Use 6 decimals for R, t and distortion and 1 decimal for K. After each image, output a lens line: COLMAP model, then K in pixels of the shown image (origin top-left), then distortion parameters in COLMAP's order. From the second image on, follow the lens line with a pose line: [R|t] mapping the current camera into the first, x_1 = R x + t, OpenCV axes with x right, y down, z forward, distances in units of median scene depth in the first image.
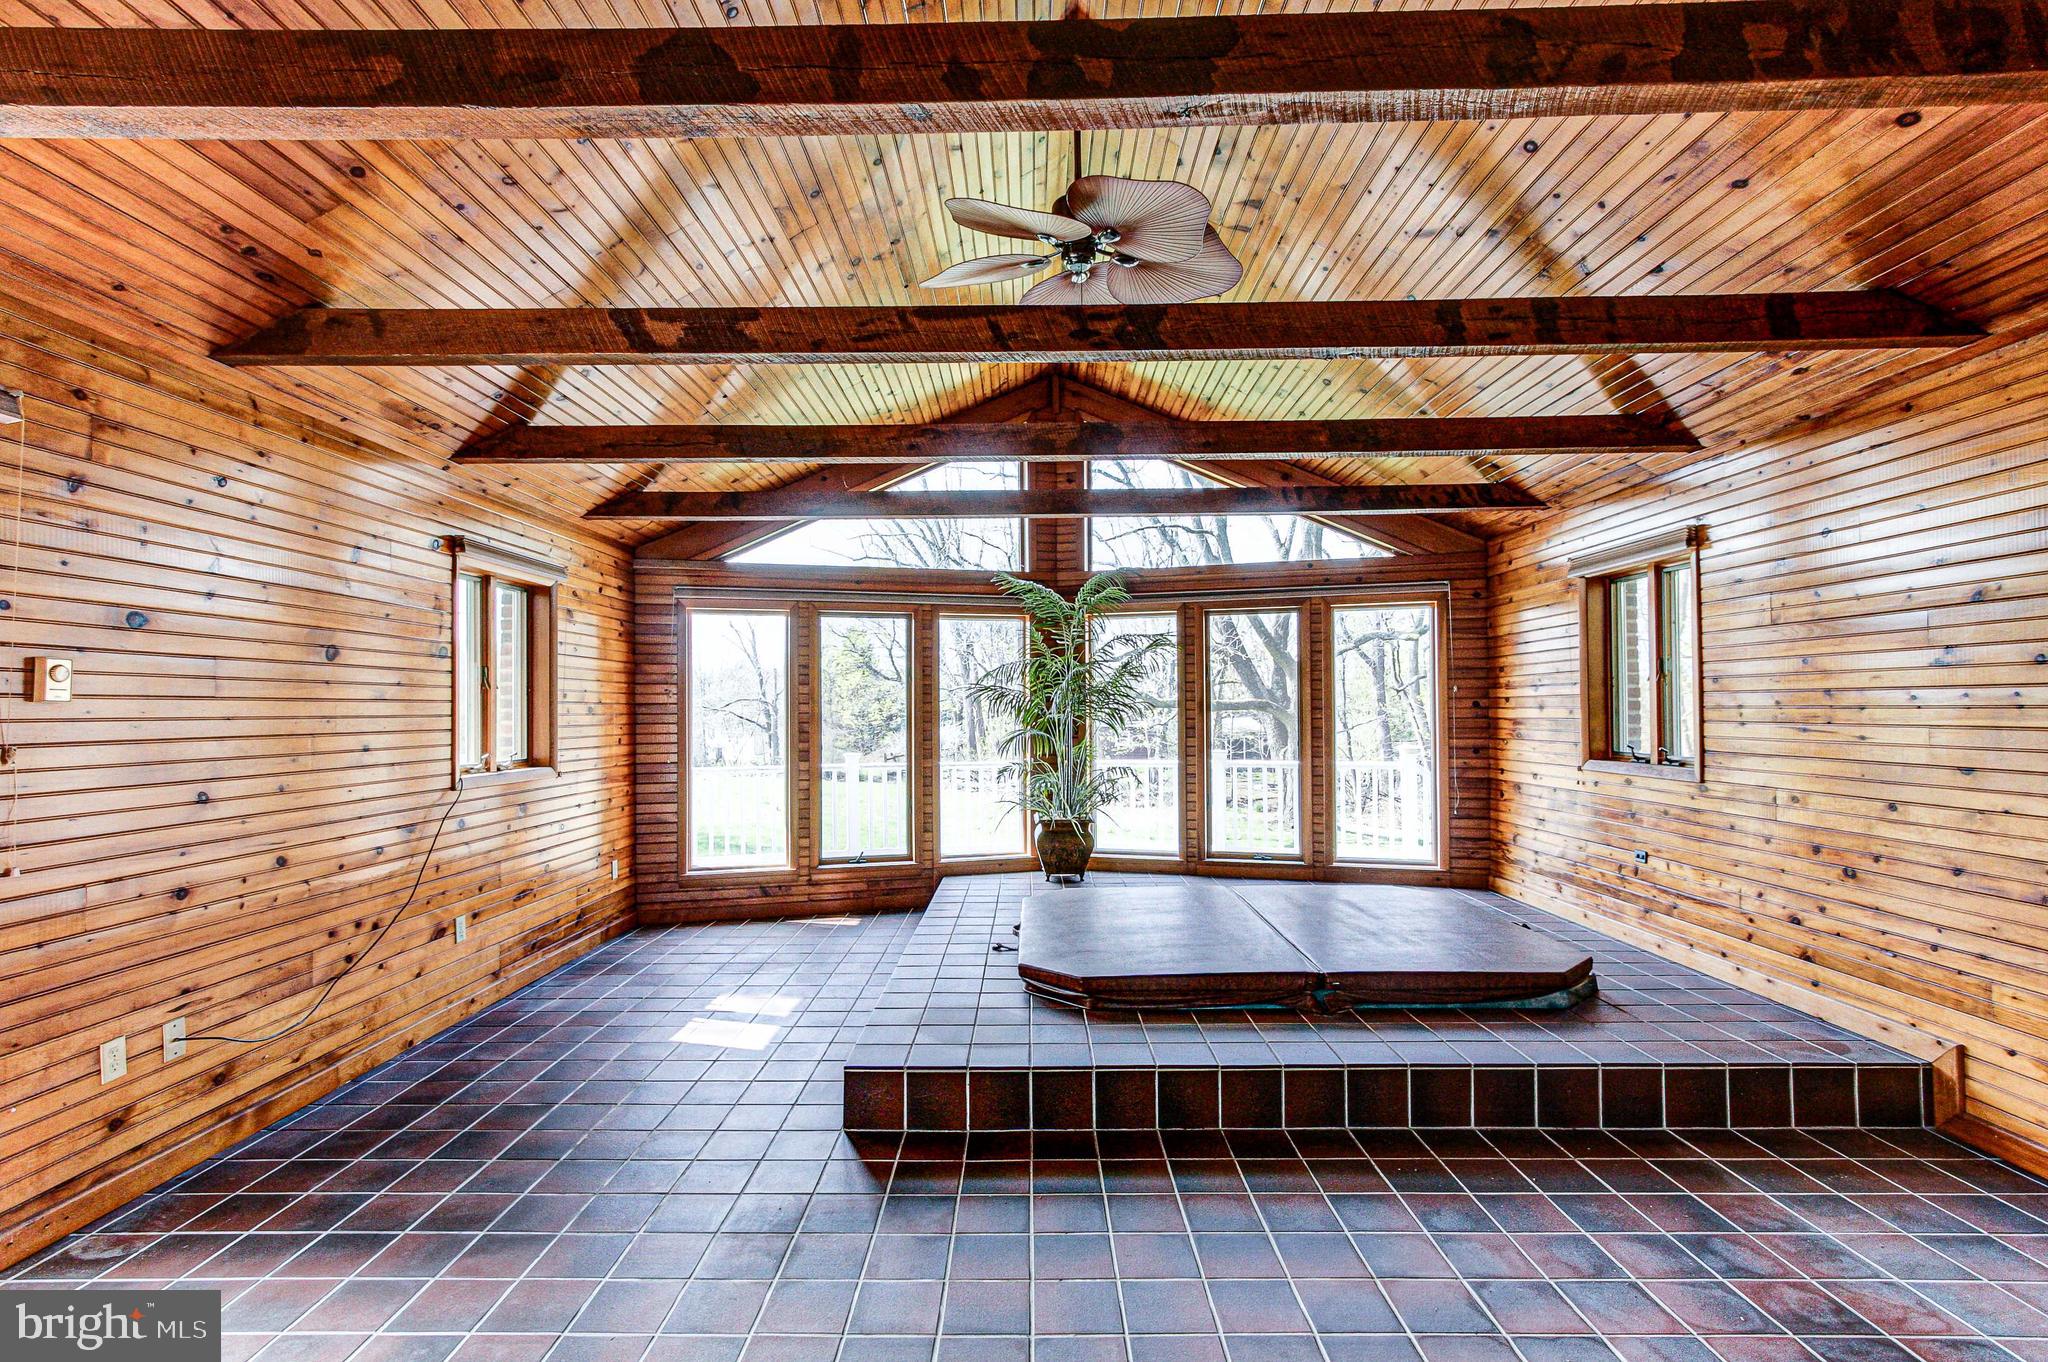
lens RADIAL K [[966.5, 0, 1023.5], [0, 966.5, 689.9], [0, 0, 1]] dist [-0.004788, 0.006741]
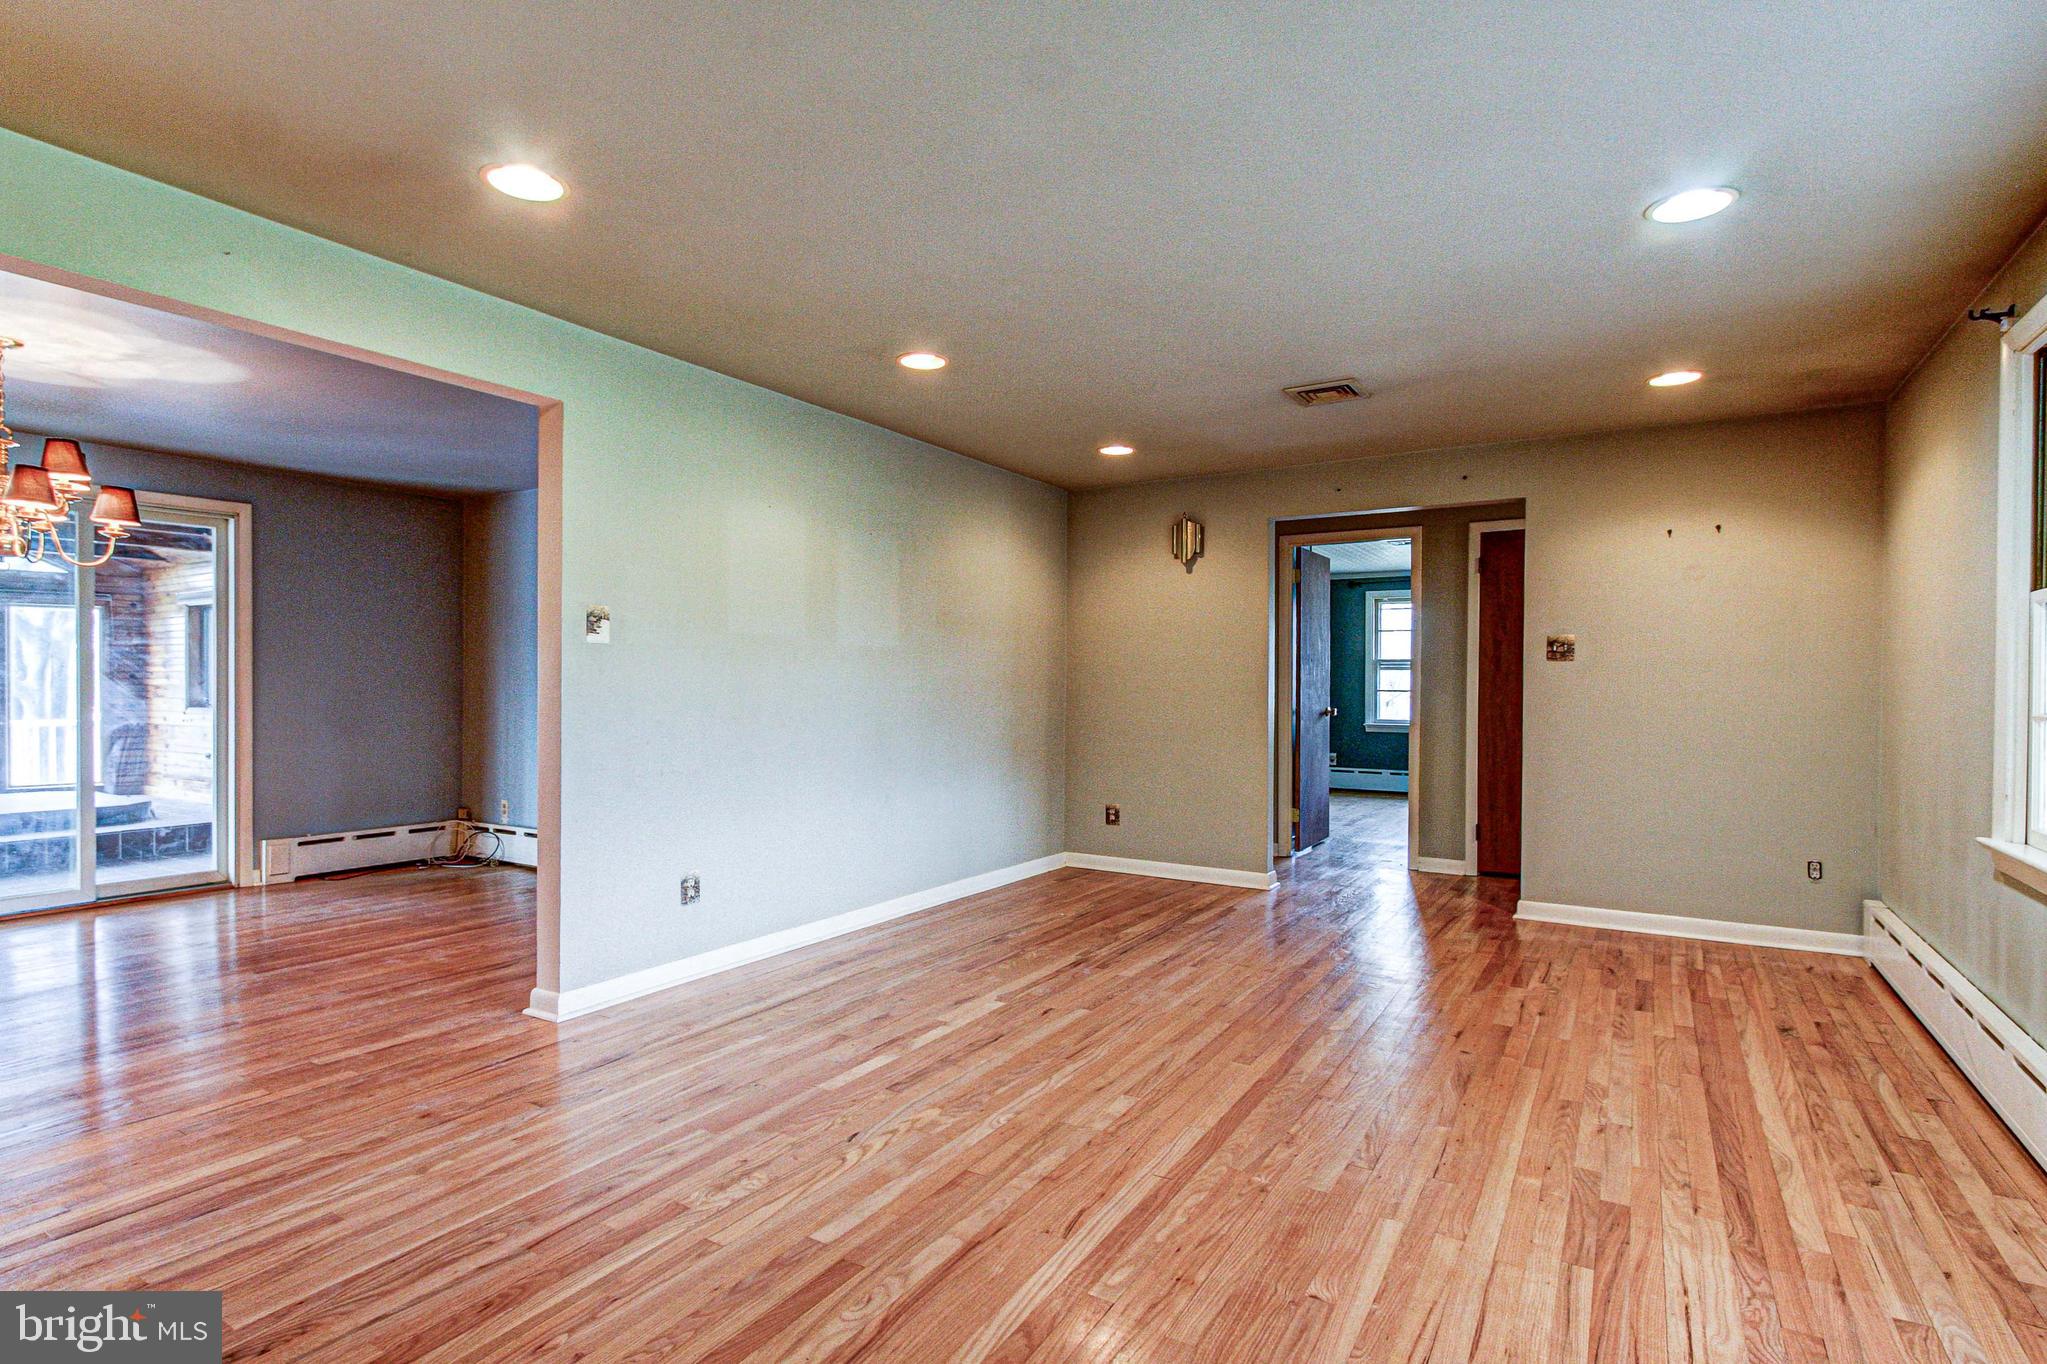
lens RADIAL K [[1015.5, 0, 1018.1], [0, 1015.5, 698.6], [0, 0, 1]] dist [-0.004264, 0.000717]
pose [[0.514422, -0.003773, 0.857529, -0.233222], [-0.024781, 0.999507, 0.019263, -0.018439], [-0.857179, -0.031160, 0.514075, -1.278037]]
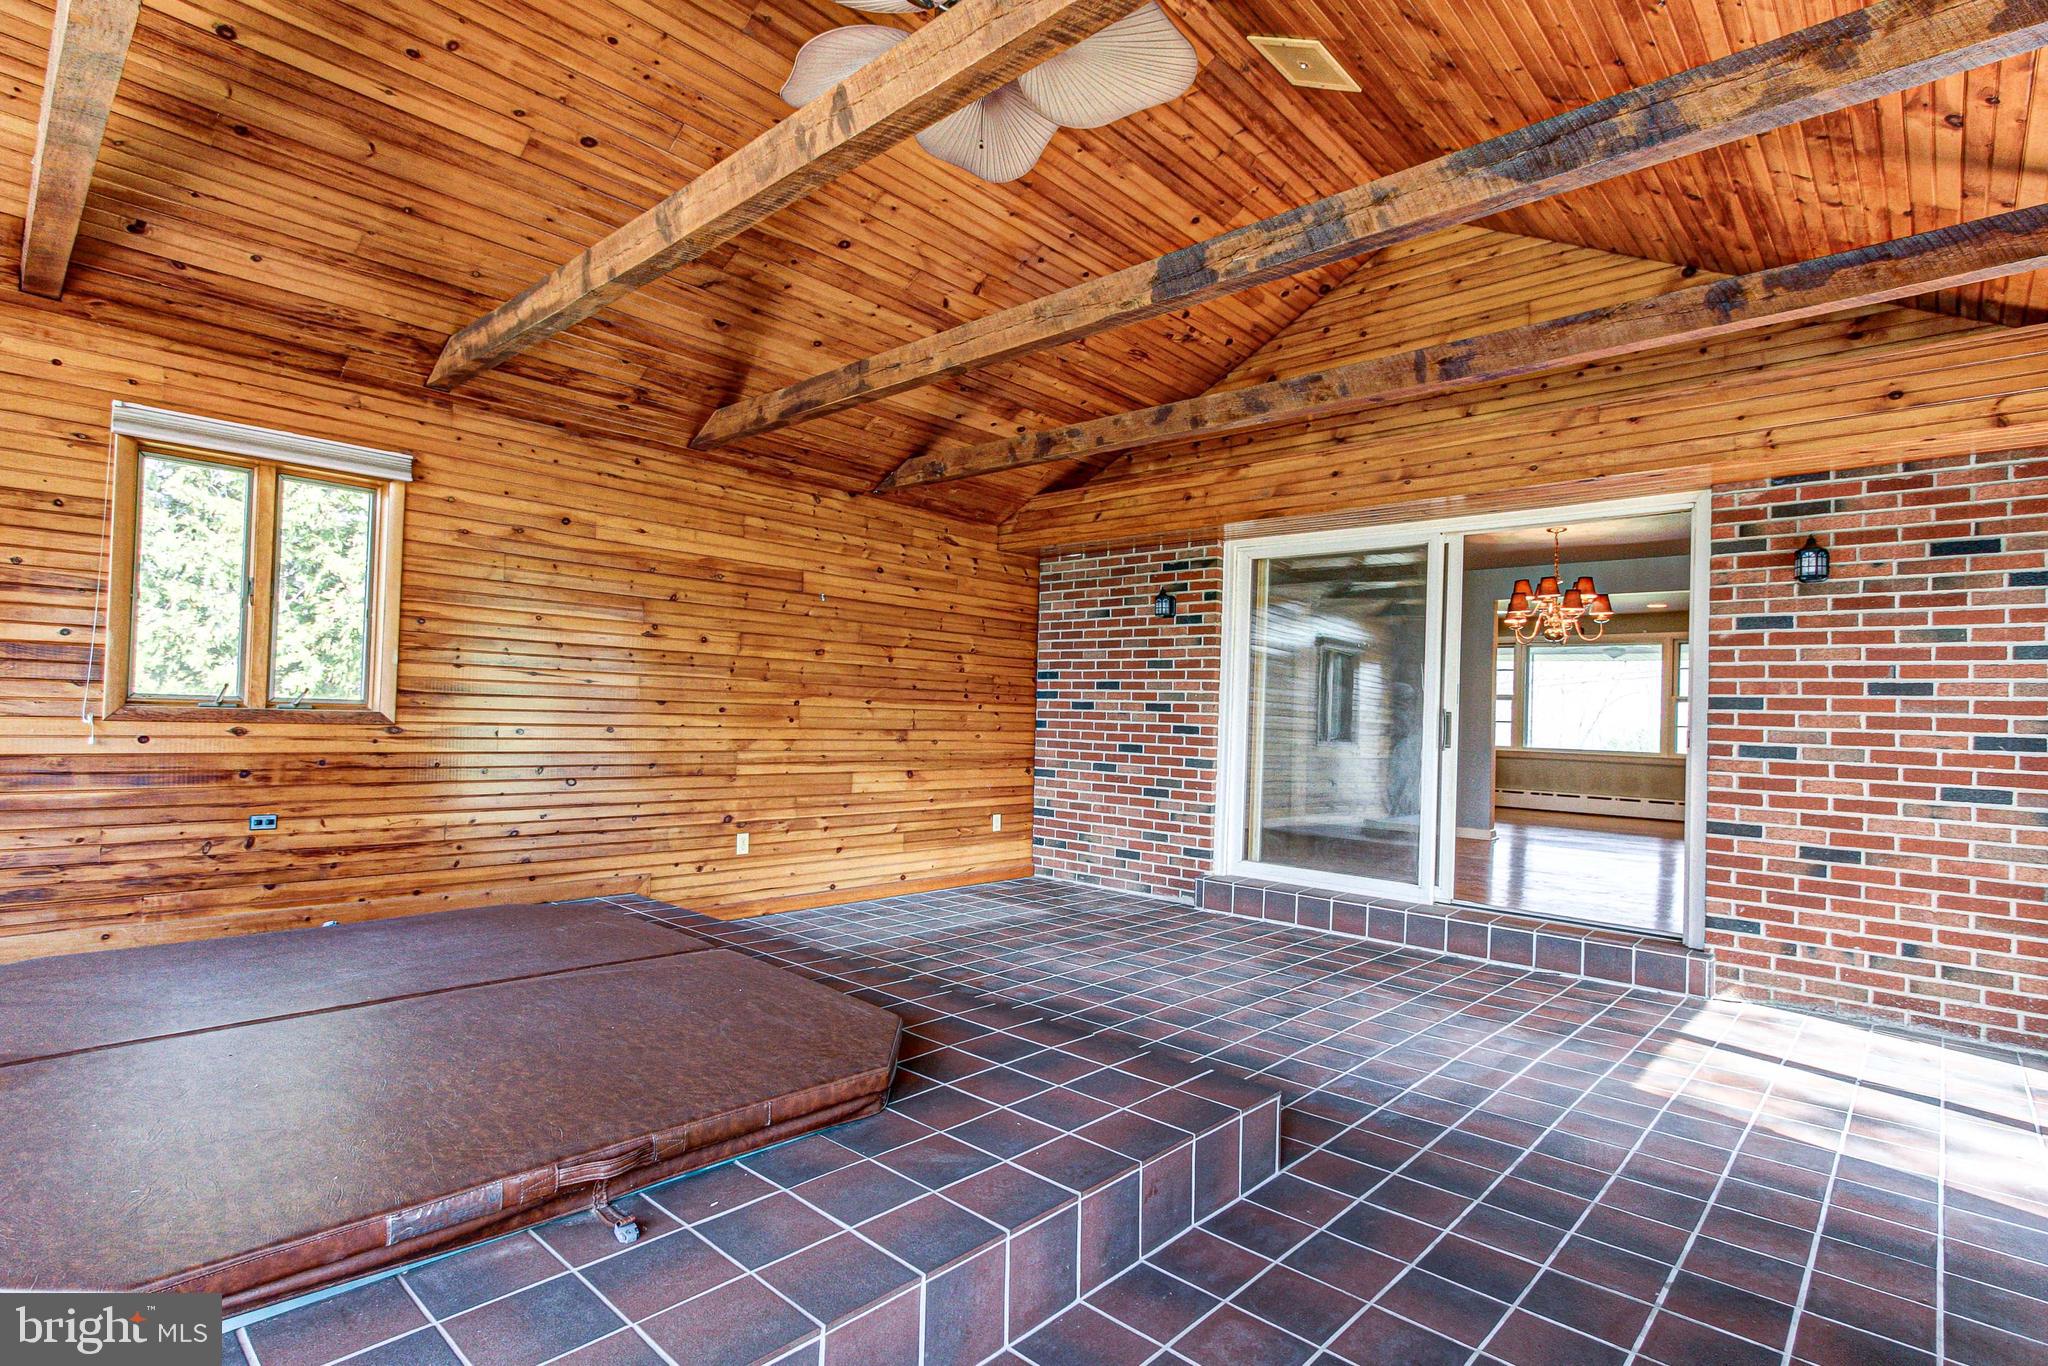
lens RADIAL K [[999.2, 0, 1023.7], [0, 999.2, 695.4], [0, 0, 1]] dist [-0.014334, 0.000649]
pose [[-0.741288, -0.004212, 0.671173, -0.355965], [-0.040306, 0.998455, -0.038250, 0.065876], [-0.669975, -0.055407, -0.740313, 1.086638]]
